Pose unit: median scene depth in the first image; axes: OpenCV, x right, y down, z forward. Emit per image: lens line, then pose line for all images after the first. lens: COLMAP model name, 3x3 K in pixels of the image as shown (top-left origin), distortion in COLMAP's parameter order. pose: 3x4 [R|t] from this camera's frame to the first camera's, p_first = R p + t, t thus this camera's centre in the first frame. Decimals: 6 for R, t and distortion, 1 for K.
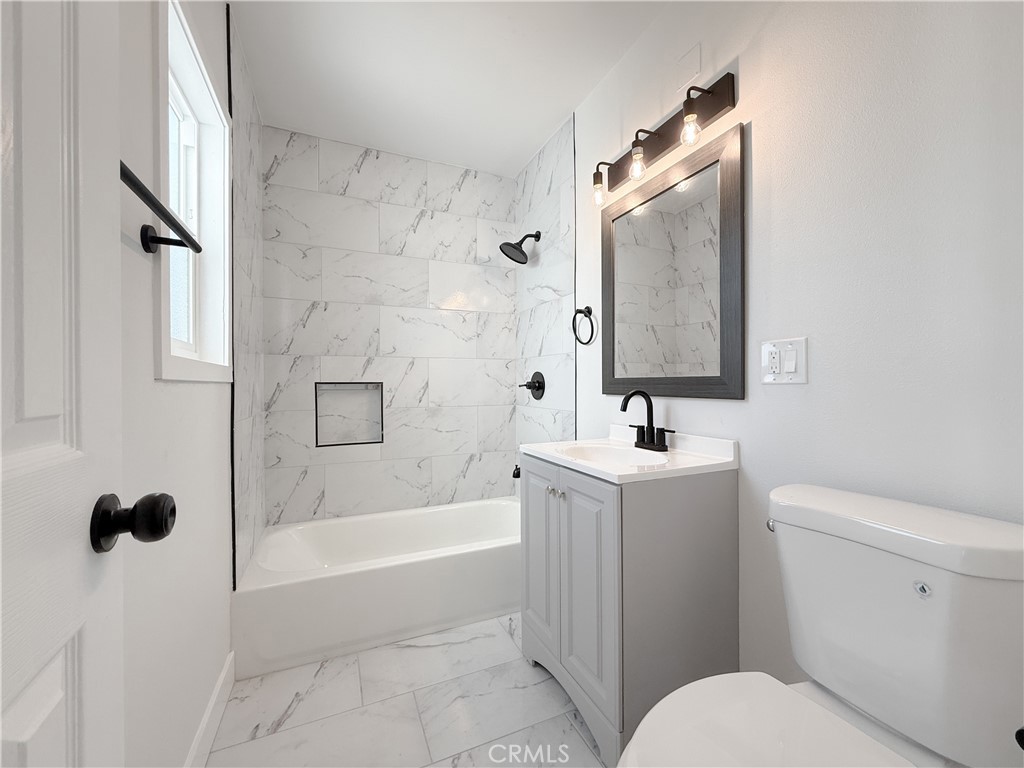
lens RADIAL K [[408.4, 0, 512.0], [0, 408.4, 384.0], [0, 0, 1]] dist [-0.000885, 0.000390]
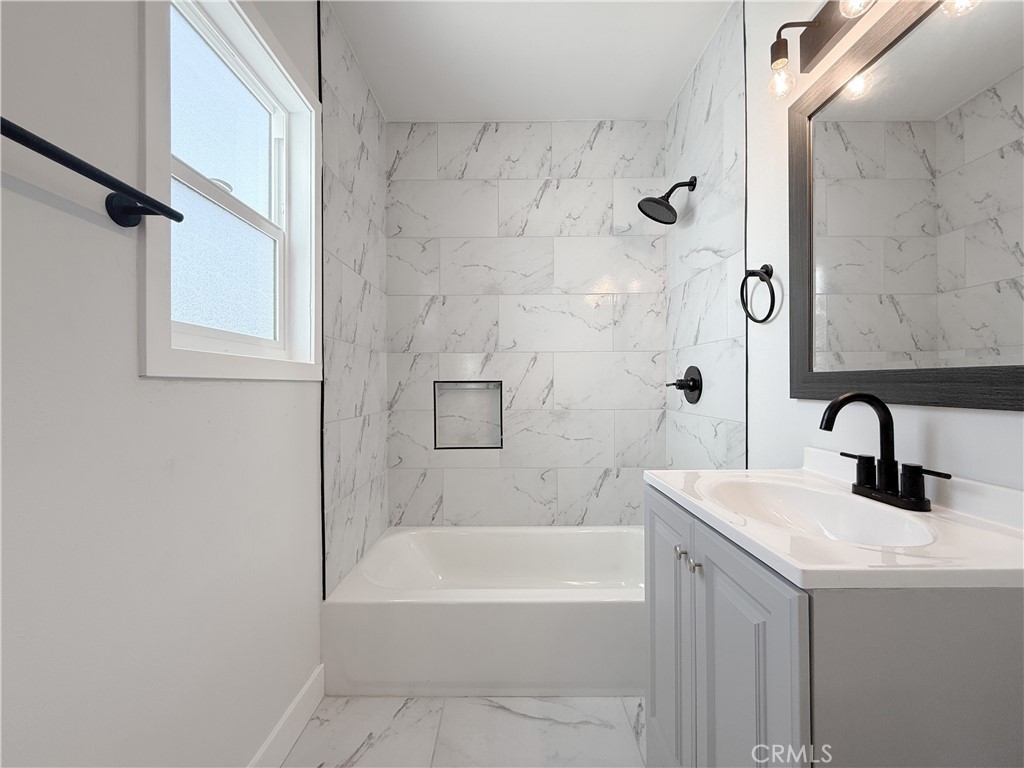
lens RADIAL K [[408.4, 0, 512.0], [0, 408.4, 384.0], [0, 0, 1]] dist [-0.000885, 0.000390]
pose [[0.914609, -0.000021, -0.404339, 0.068397], [0.000841, 0.999998, 0.001852, 0.001182], [0.404338, -0.002034, 0.914608, 0.203448]]
